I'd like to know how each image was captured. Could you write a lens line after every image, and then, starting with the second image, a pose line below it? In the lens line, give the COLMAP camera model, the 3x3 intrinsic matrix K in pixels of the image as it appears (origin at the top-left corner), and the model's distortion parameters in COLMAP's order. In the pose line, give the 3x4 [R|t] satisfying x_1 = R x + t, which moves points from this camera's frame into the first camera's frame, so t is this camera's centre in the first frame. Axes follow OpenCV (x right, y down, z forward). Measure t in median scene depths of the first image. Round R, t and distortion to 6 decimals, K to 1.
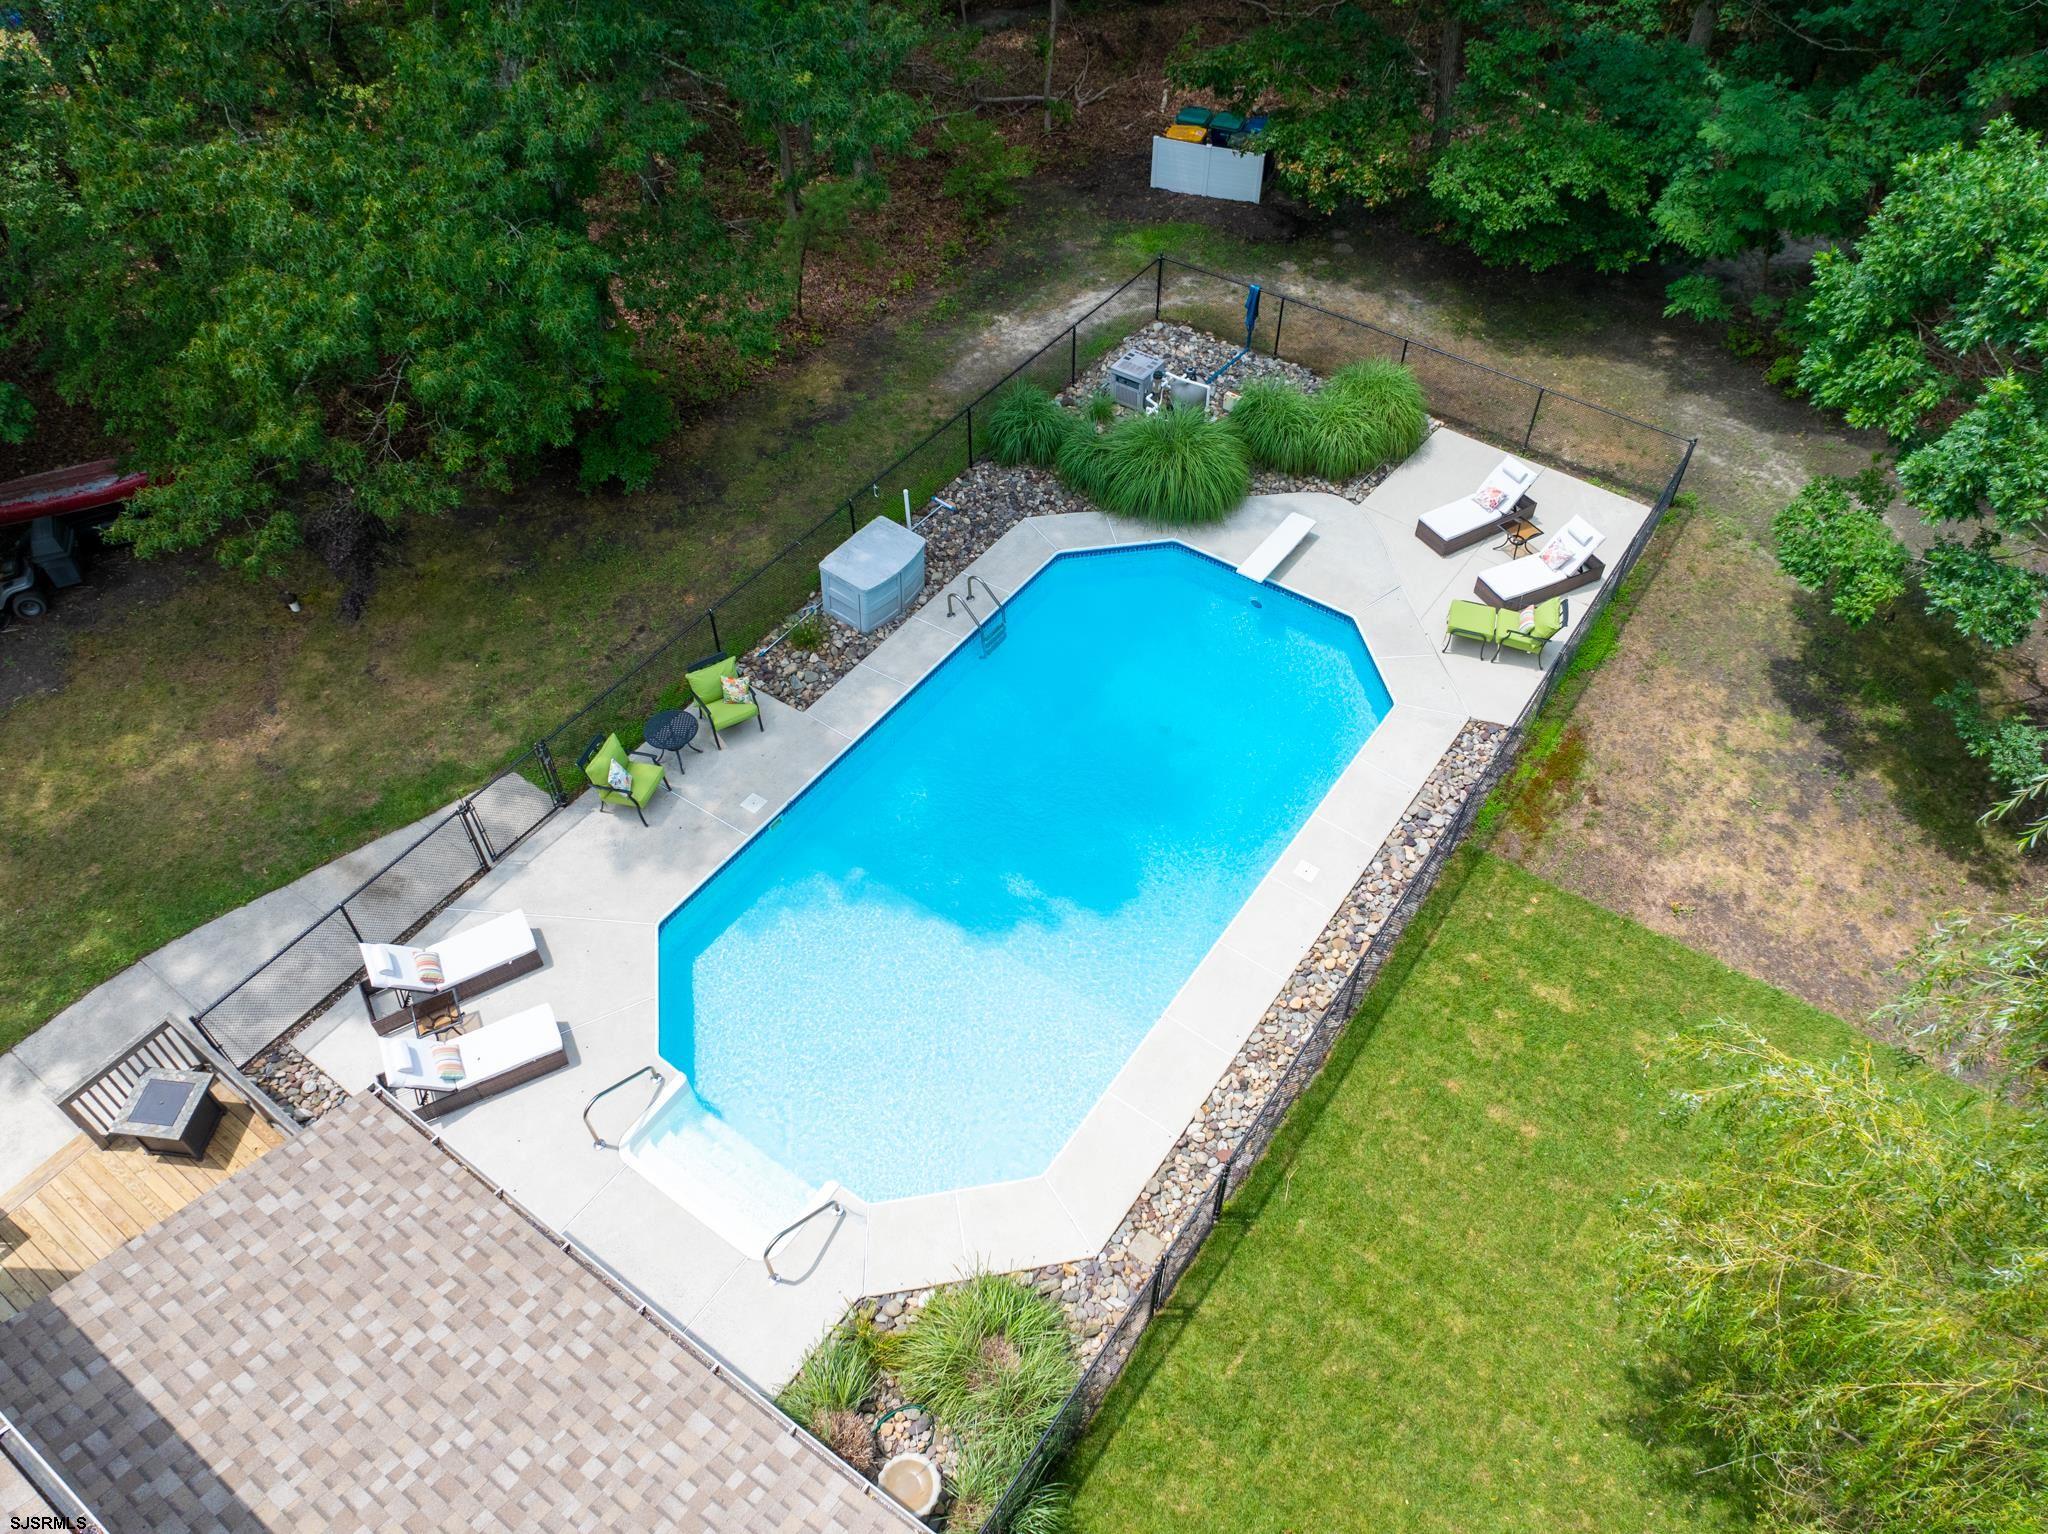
lens RADIAL K [[1415.5, 0, 1024.0], [0, 1415.5, 767.0], [0, 0, 1]] dist [-0.036200, -0.005900]
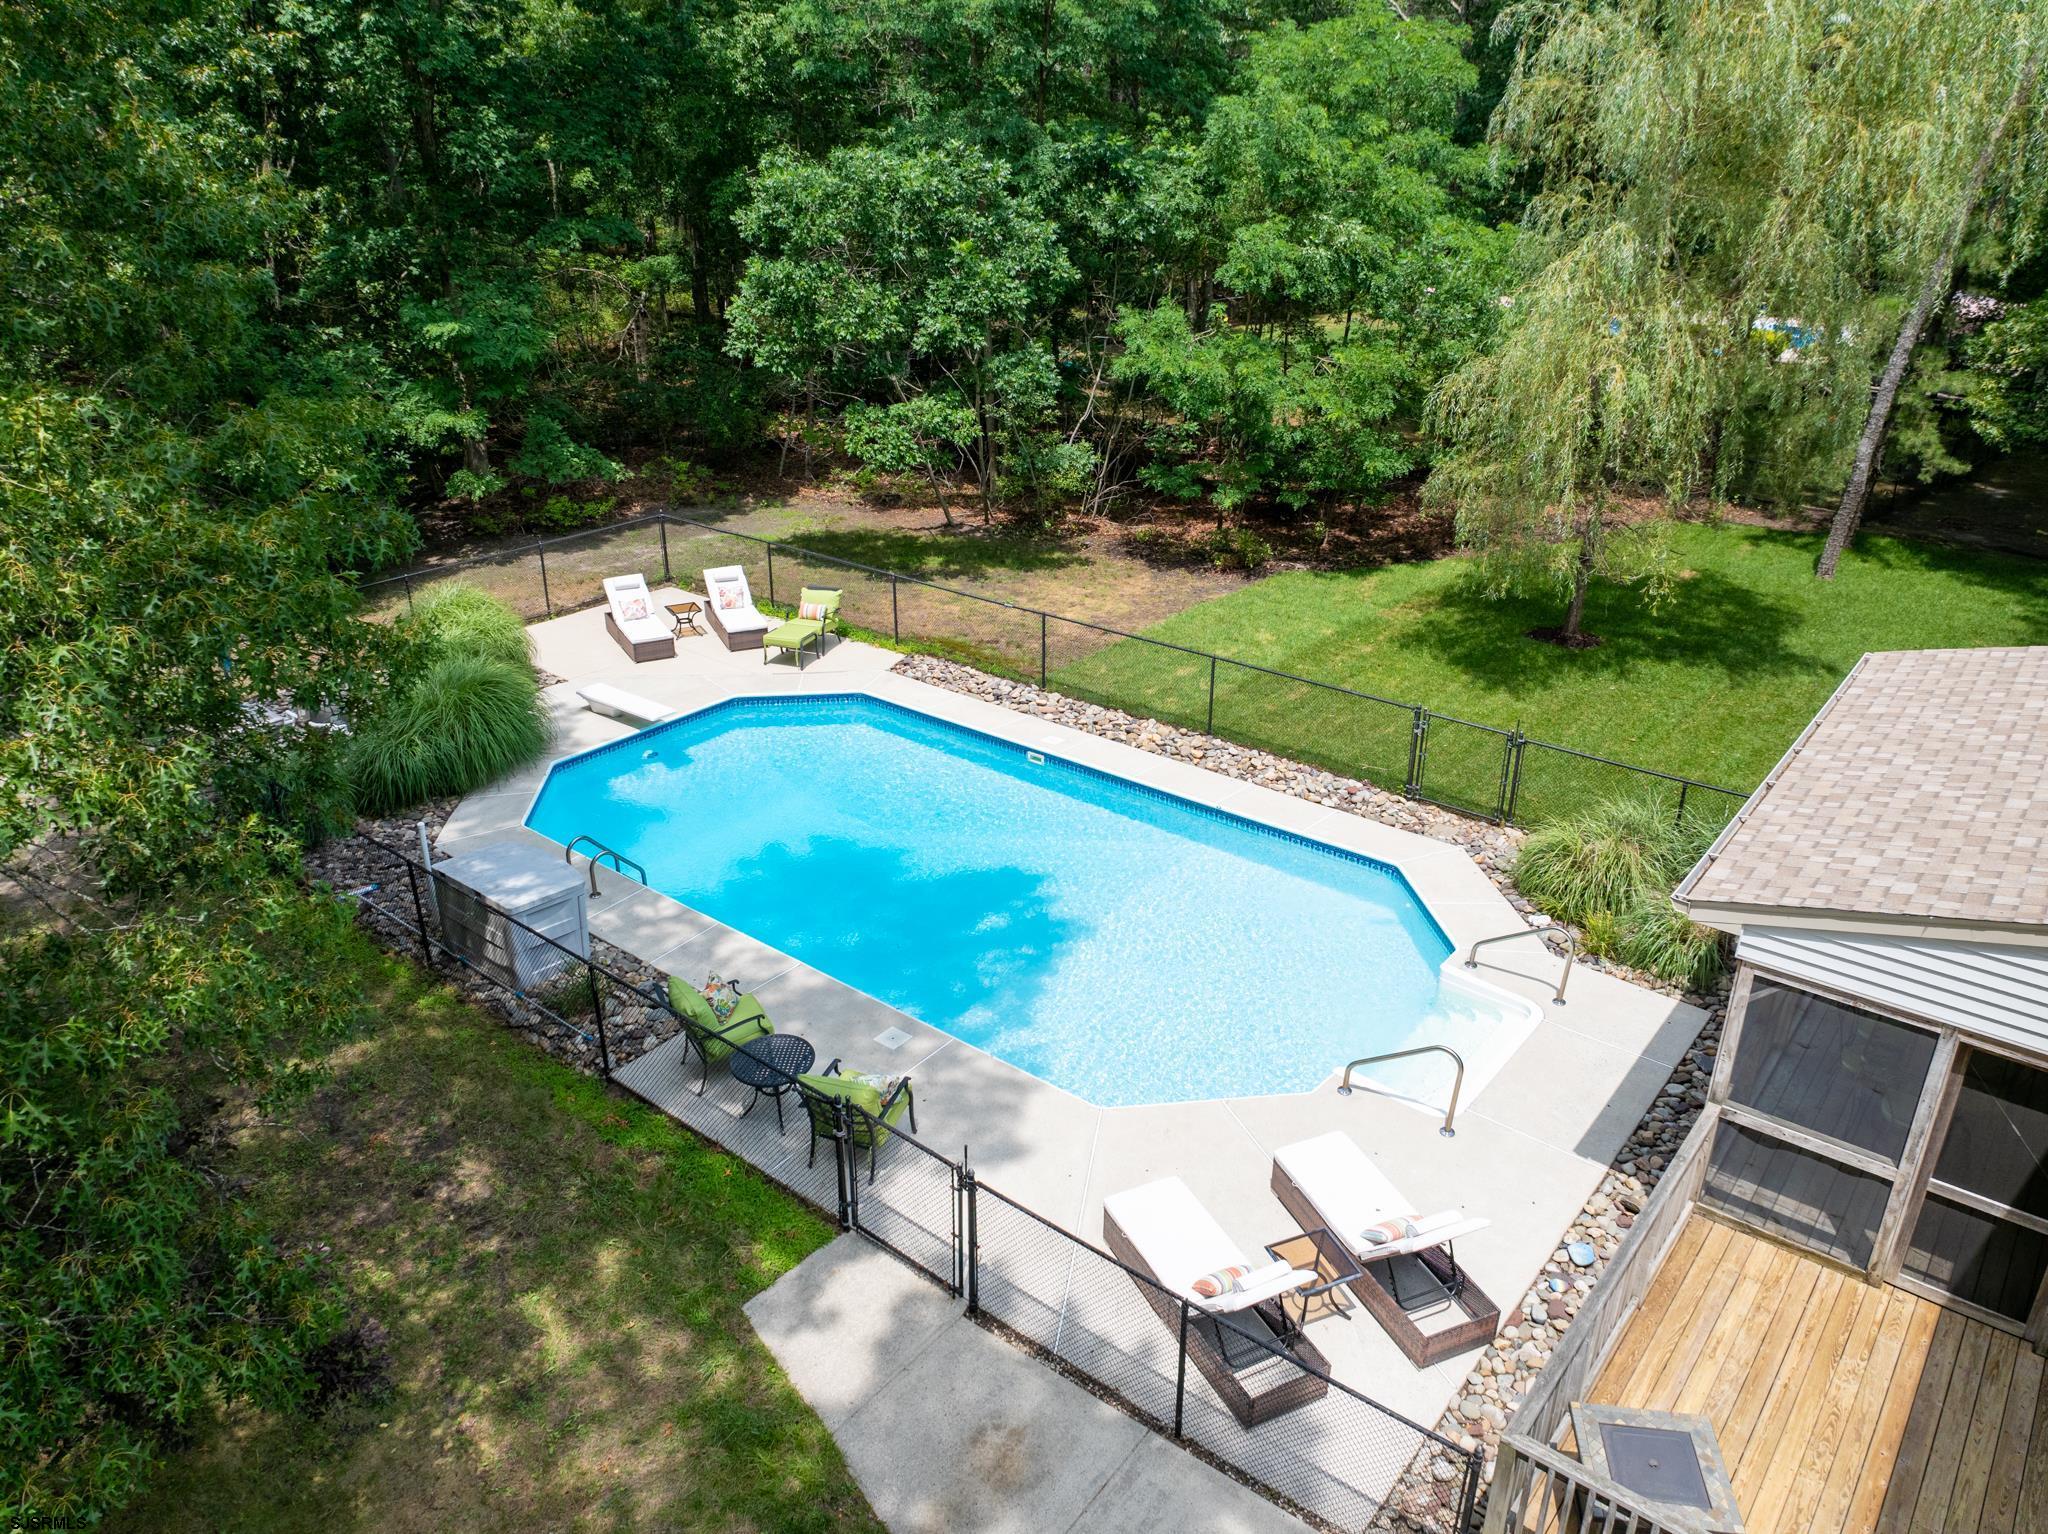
lens RADIAL K [[1415.5, 0, 1024.0], [0, 1415.5, 767.0], [0, 0, 1]] dist [-0.036200, -0.005900]
pose [[0.071556, -0.415280, 0.906875, -0.695408], [0.736865, 0.634786, 0.232542, -0.160255], [-0.672242, 0.651605, 0.351428, 0.557610]]
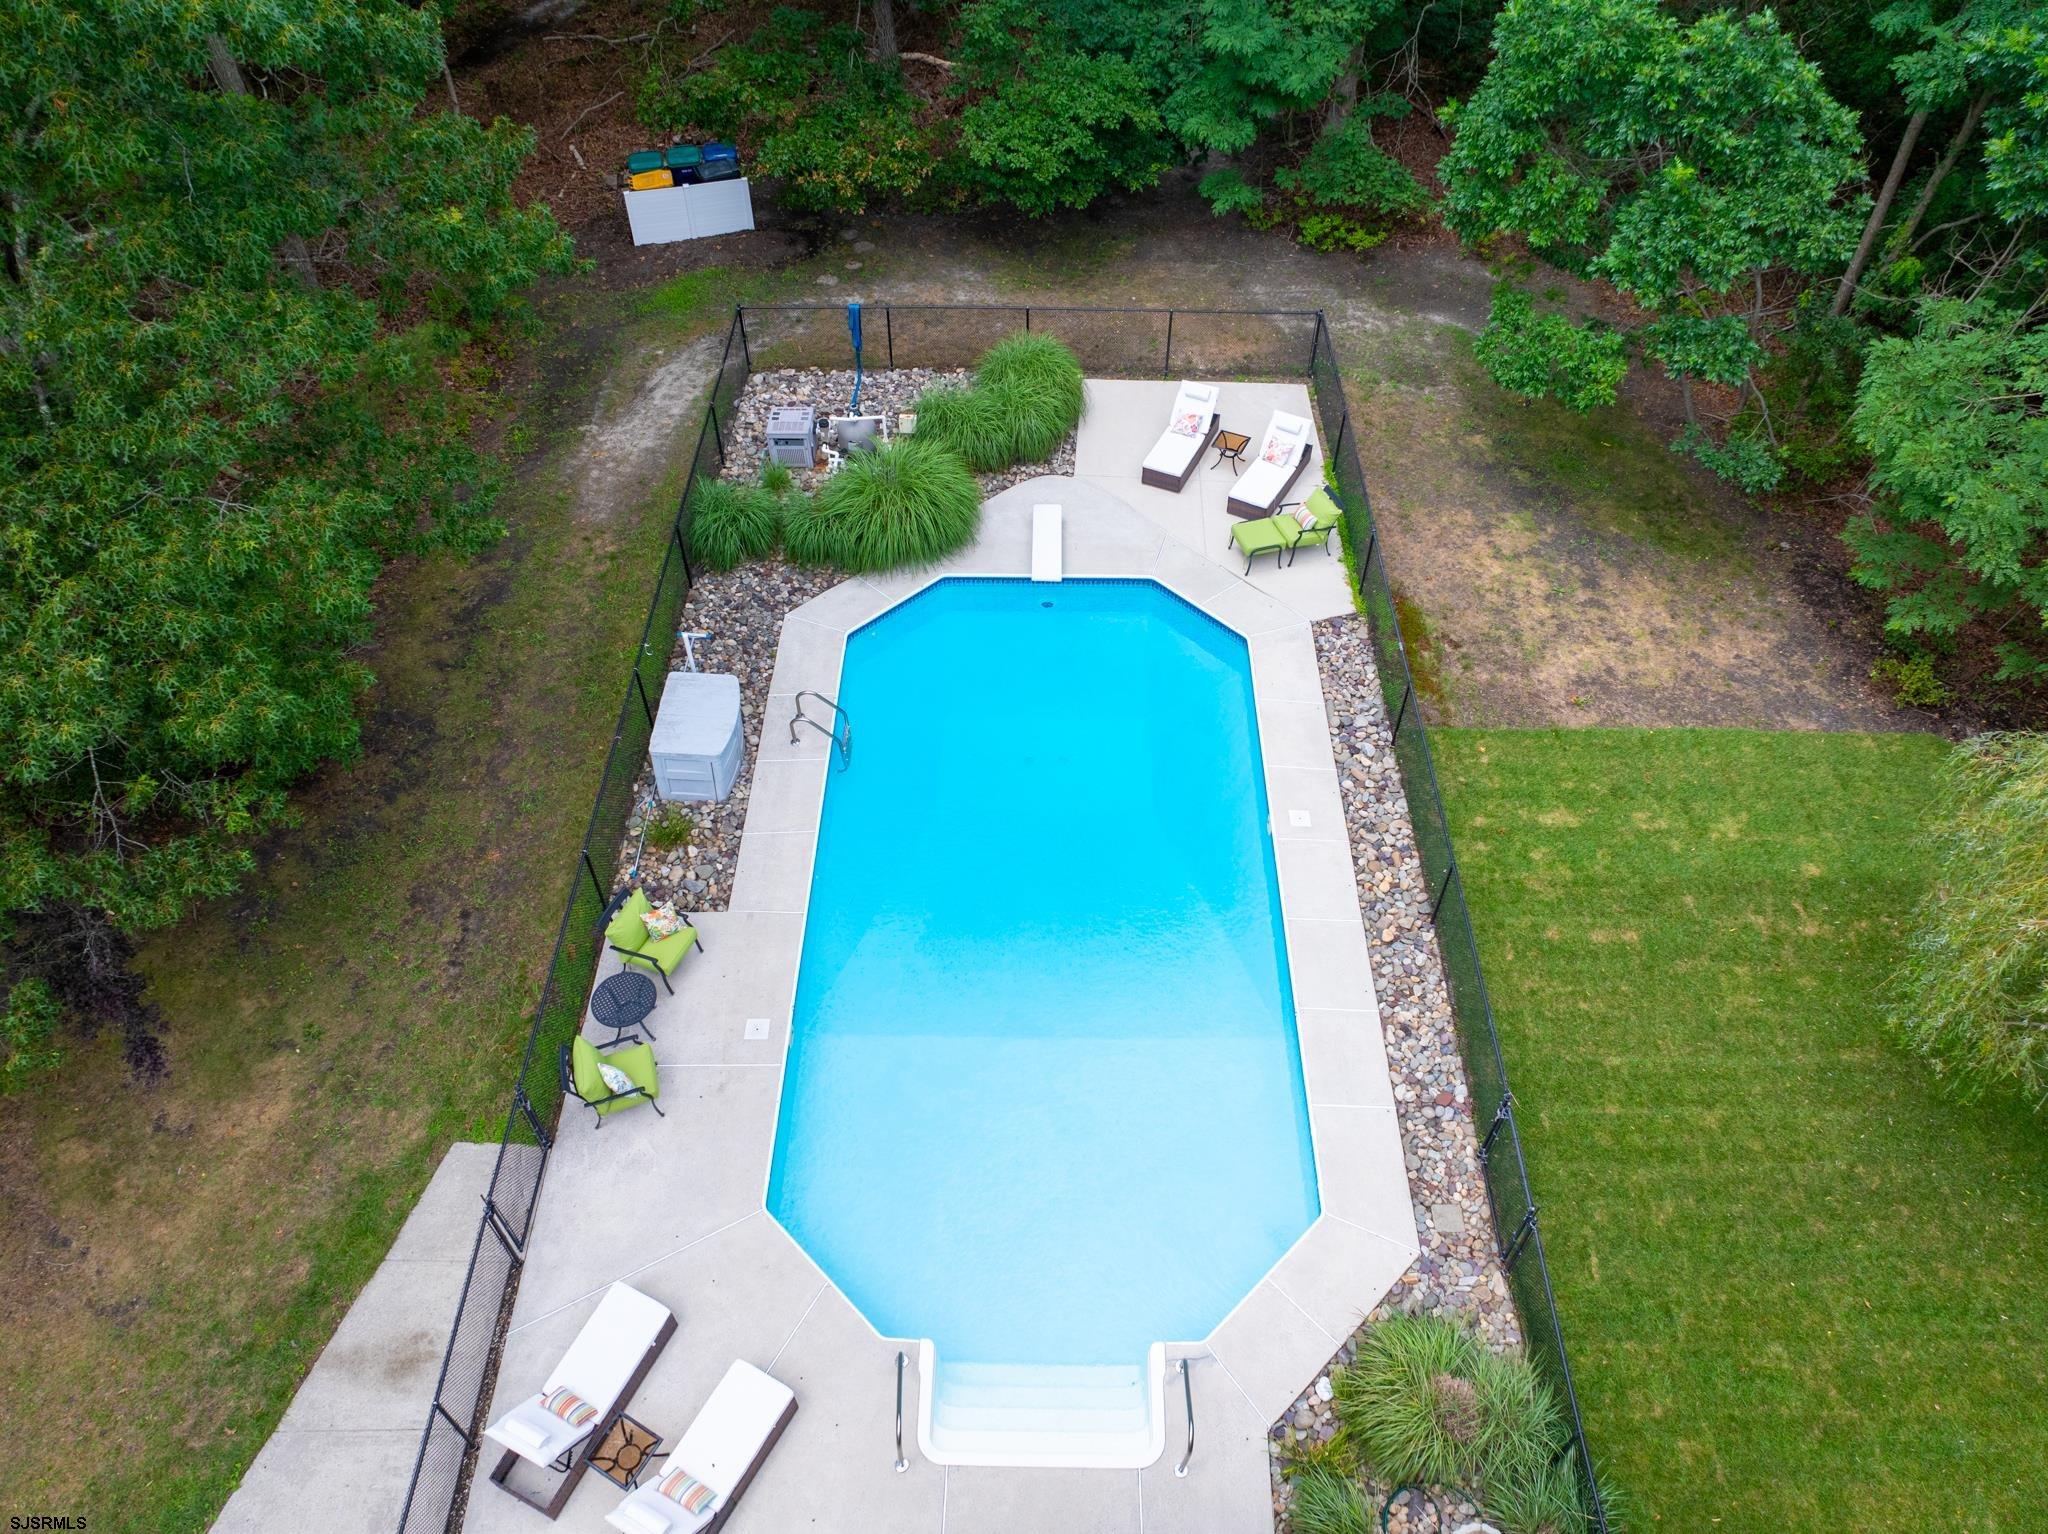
lens RADIAL K [[1443.0, 0, 1024.0], [0, 1443.0, 767.0], [0, 0, 1]] dist [-0.034783, -0.007439]
pose [[0.824870, -0.418055, 0.380552, -0.292182], [0.421329, 0.903442, 0.079218, -0.106933], [-0.376924, 0.094993, 0.921360, 0.111927]]
